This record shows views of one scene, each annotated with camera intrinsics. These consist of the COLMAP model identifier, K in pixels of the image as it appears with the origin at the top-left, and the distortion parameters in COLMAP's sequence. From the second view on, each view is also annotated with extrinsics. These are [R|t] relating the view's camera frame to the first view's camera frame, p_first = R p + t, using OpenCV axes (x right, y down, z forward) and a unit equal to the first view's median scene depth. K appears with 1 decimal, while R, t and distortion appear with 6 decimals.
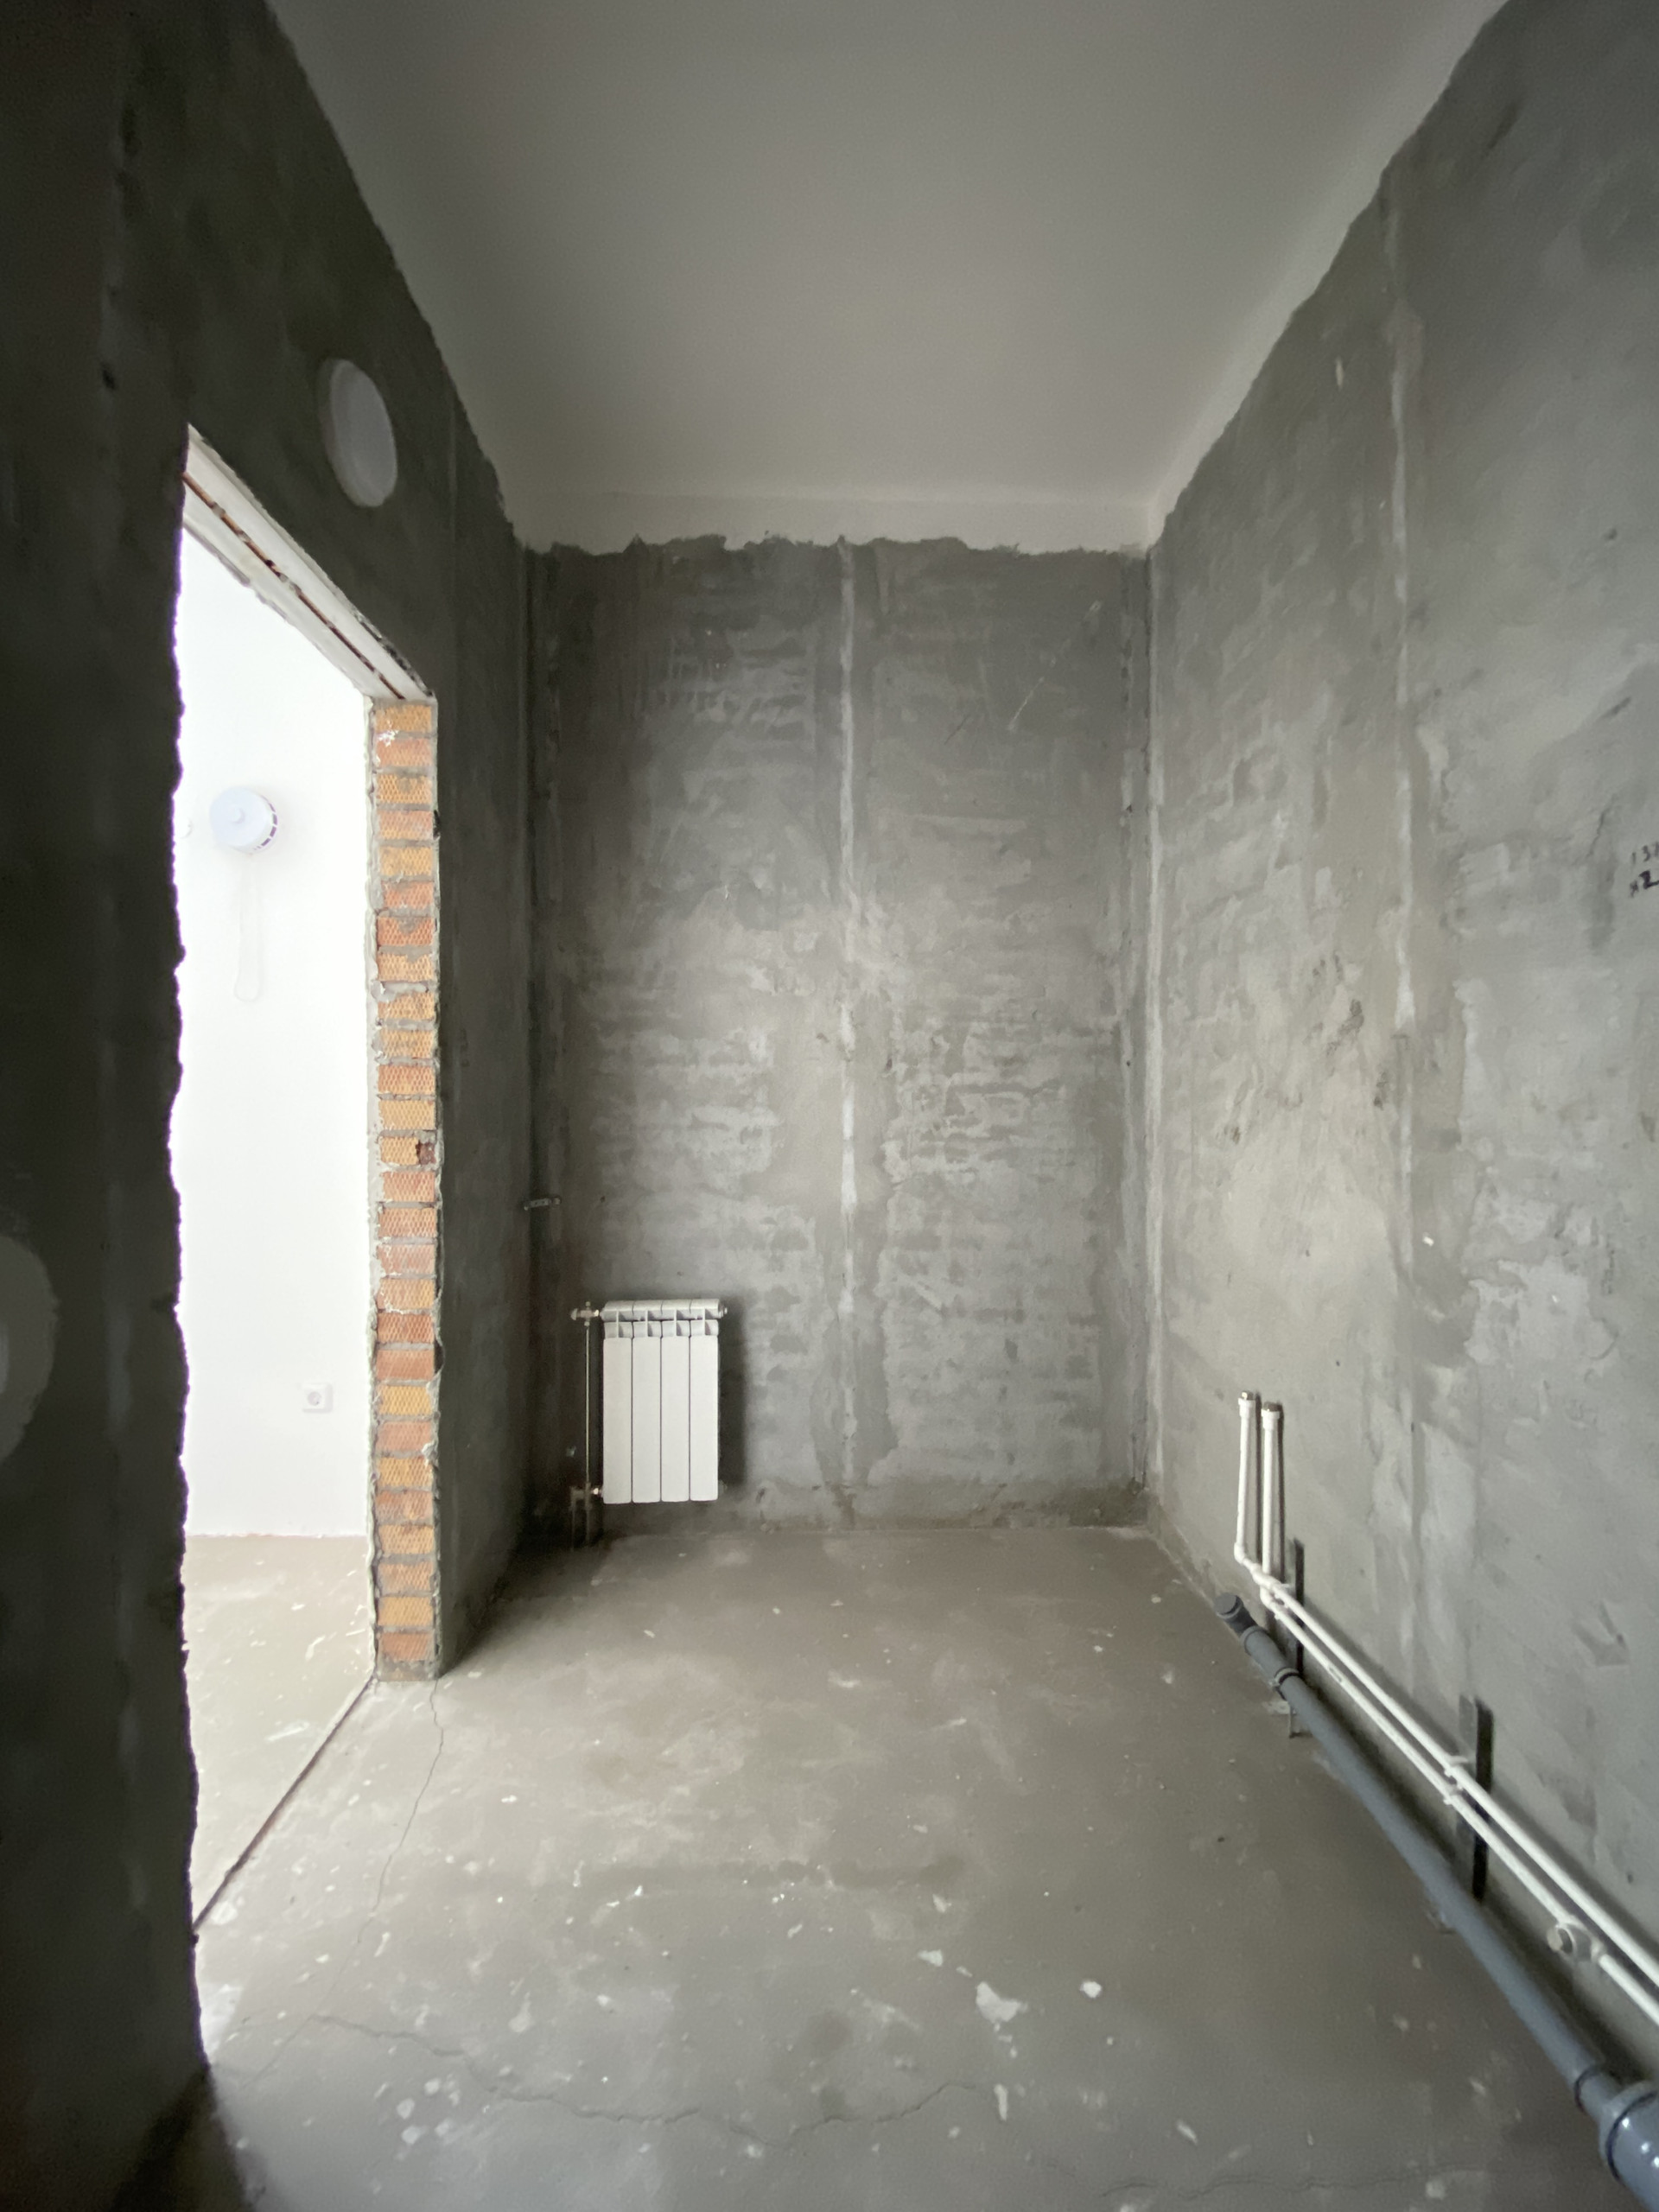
lens RADIAL K [[905.0, 0, 831.4], [0, 905.0, 1097.1], [0, 0, 1]] dist [0.015229, -0.016764]
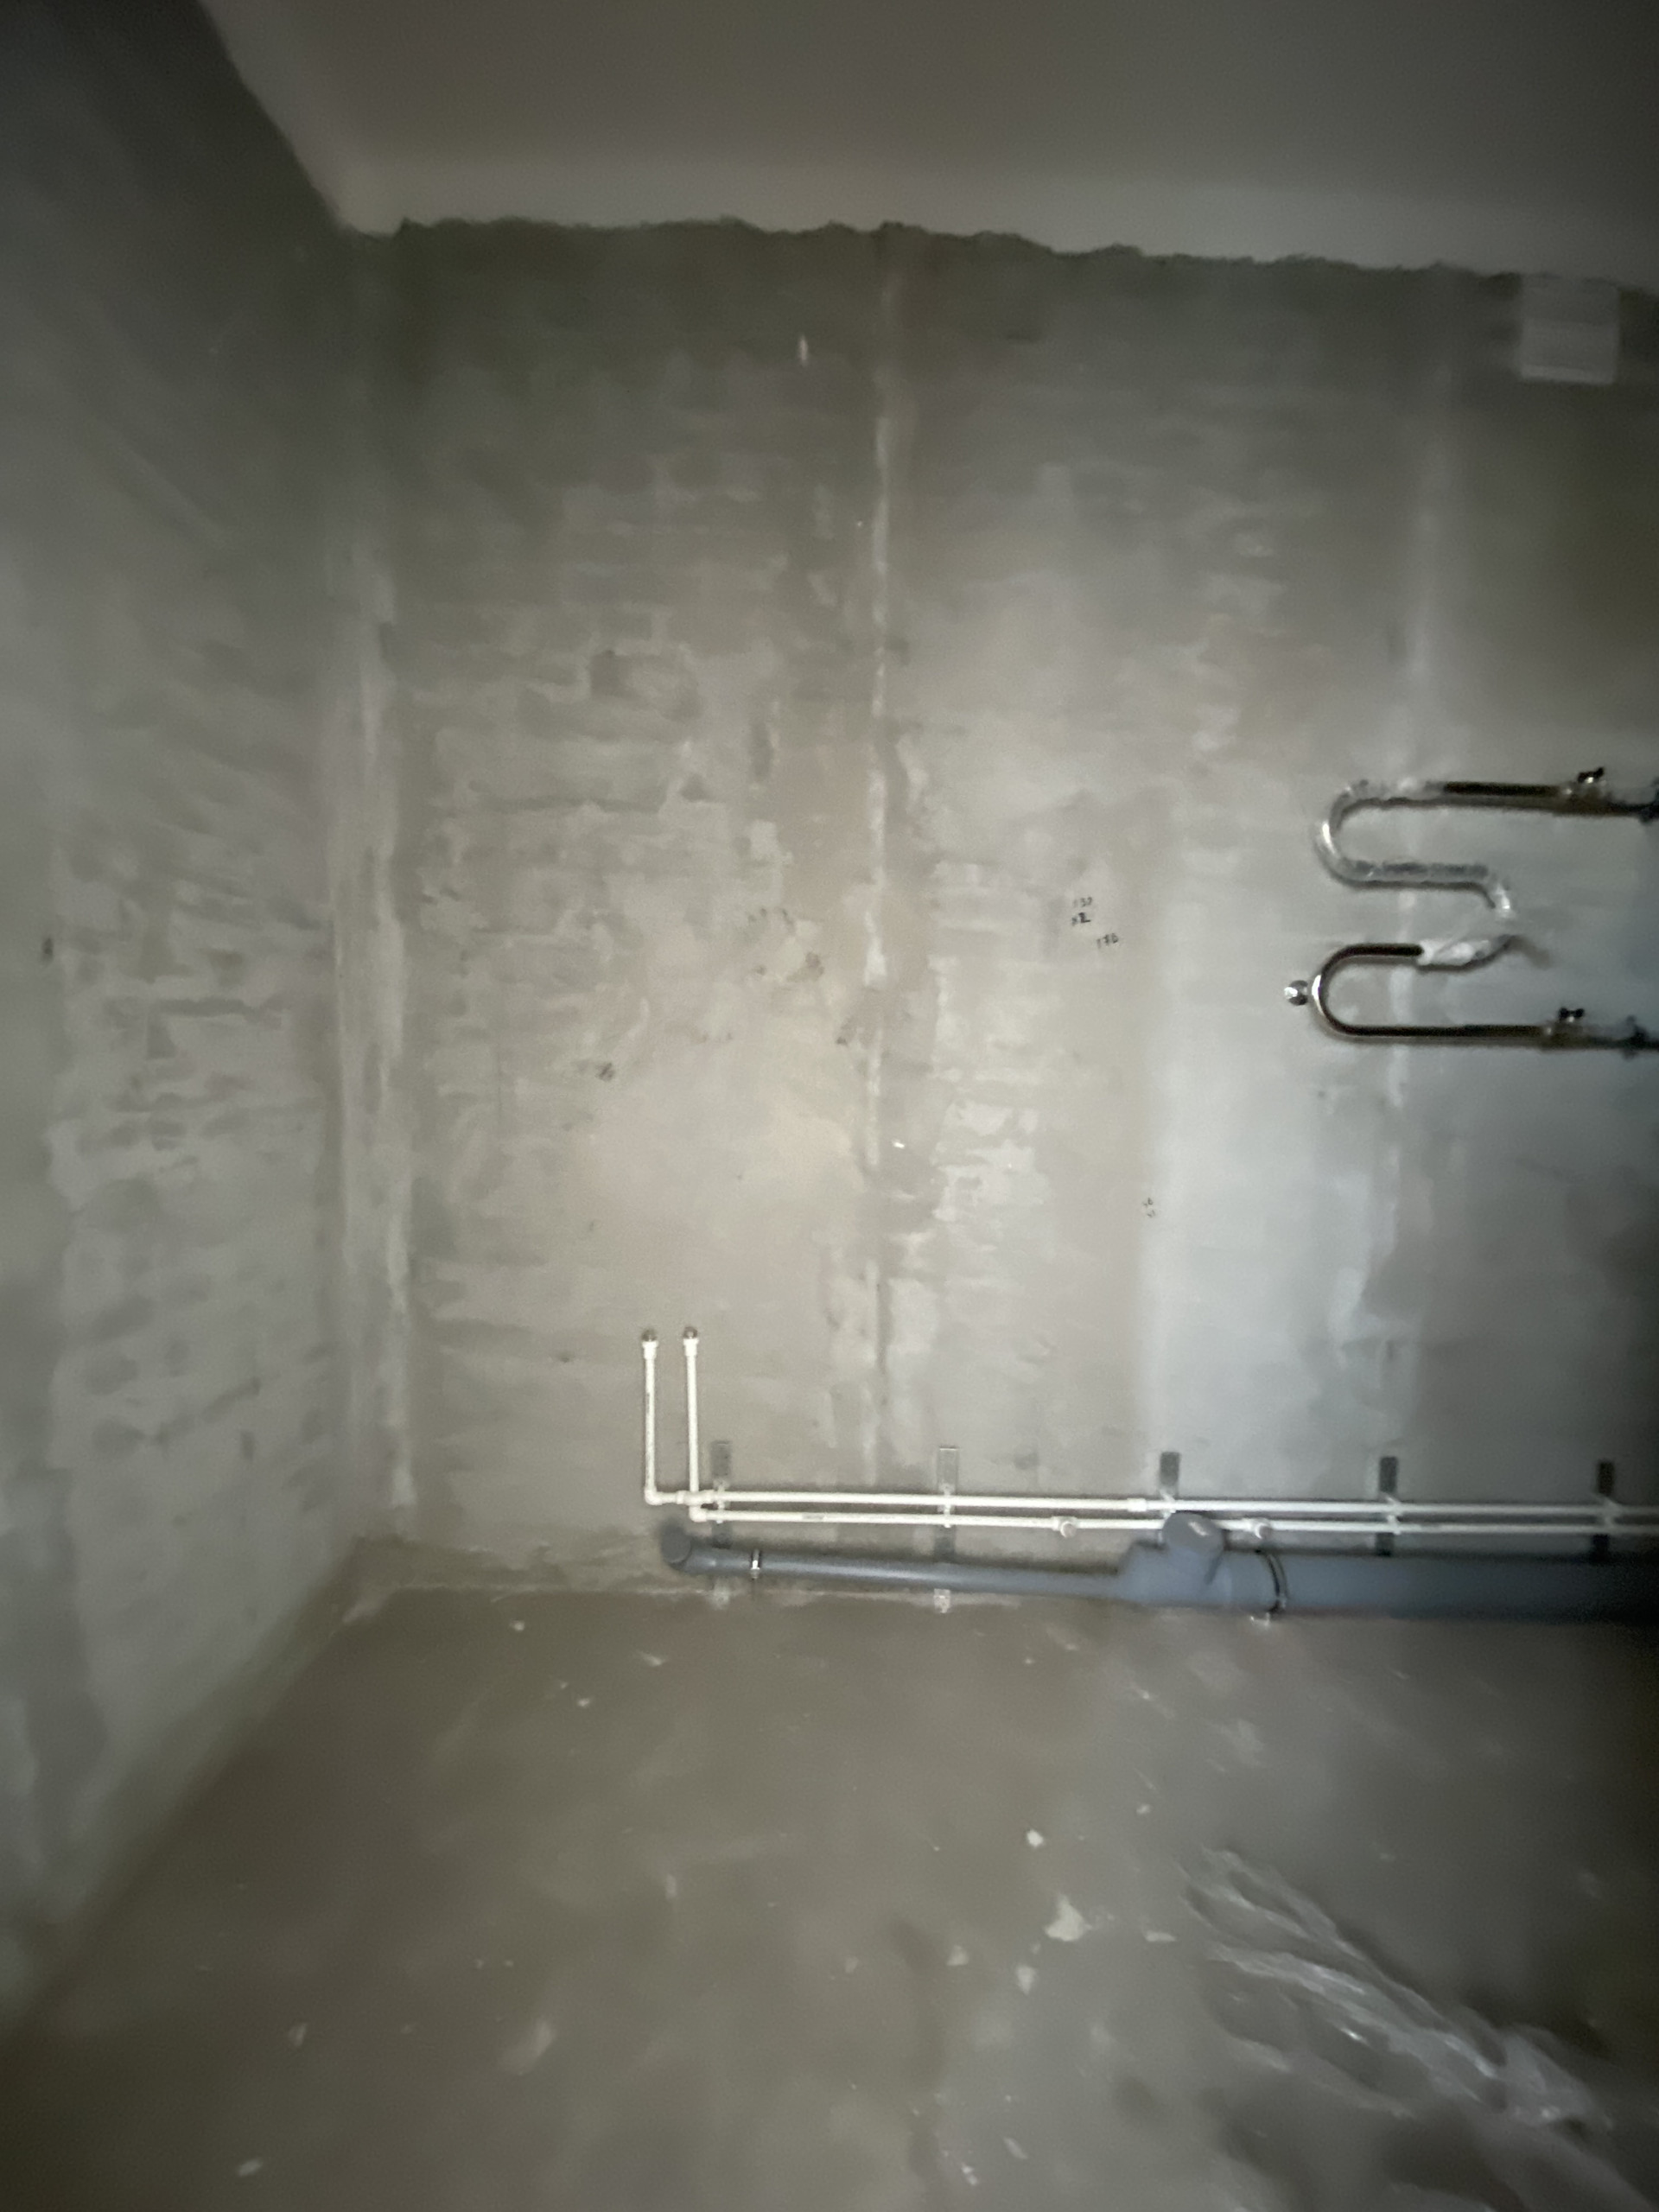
lens RADIAL K [[908.7, 0, 836.5], [0, 908.7, 1111.6], [0, 0, 1]] dist [0.058165, -0.017176]
pose [[0.020172, -0.093385, 0.995426, -0.633492], [-0.023922, 0.995298, 0.093858, -0.014997], [-0.999510, -0.025706, 0.017843, 0.987311]]
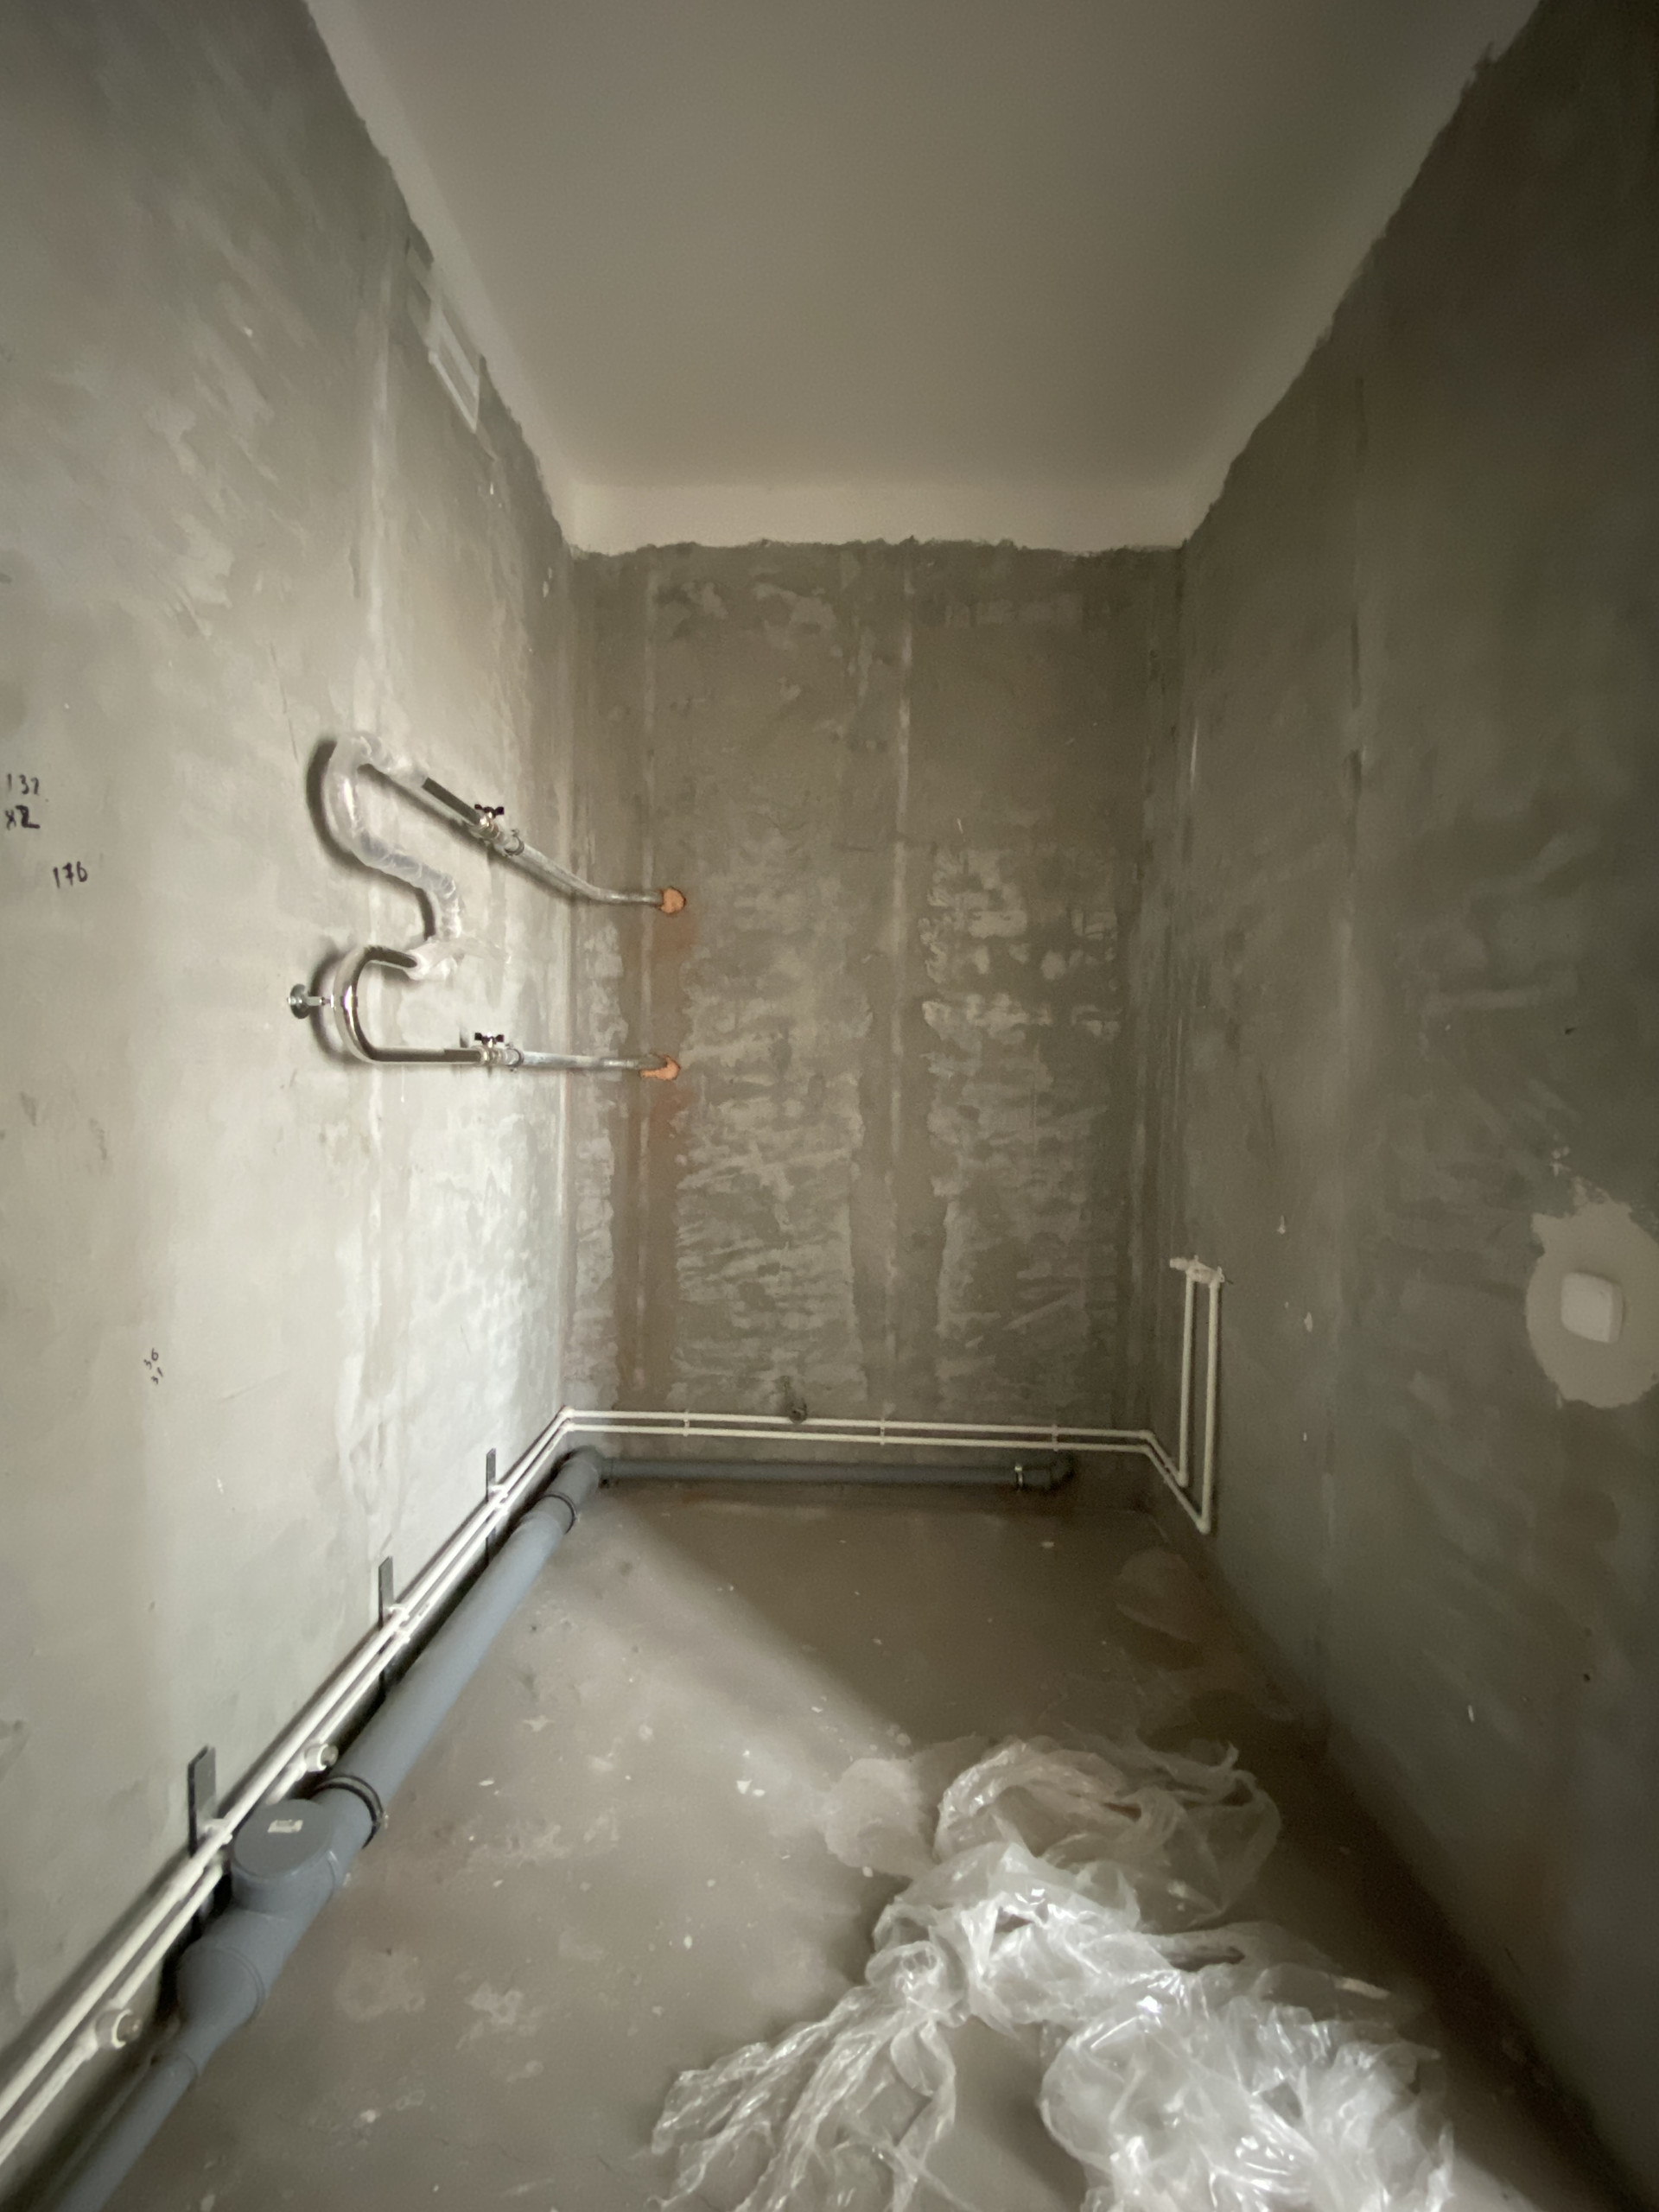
lens RADIAL K [[905.0, 0, 831.4], [0, 905.0, 1097.1], [0, 0, 1]] dist [0.015229, -0.016764]
pose [[-0.997820, -0.031135, 0.058192, 0.066454], [-0.029877, 0.999303, 0.022370, -0.014451], [-0.058848, 0.020582, -0.998055, 1.242447]]
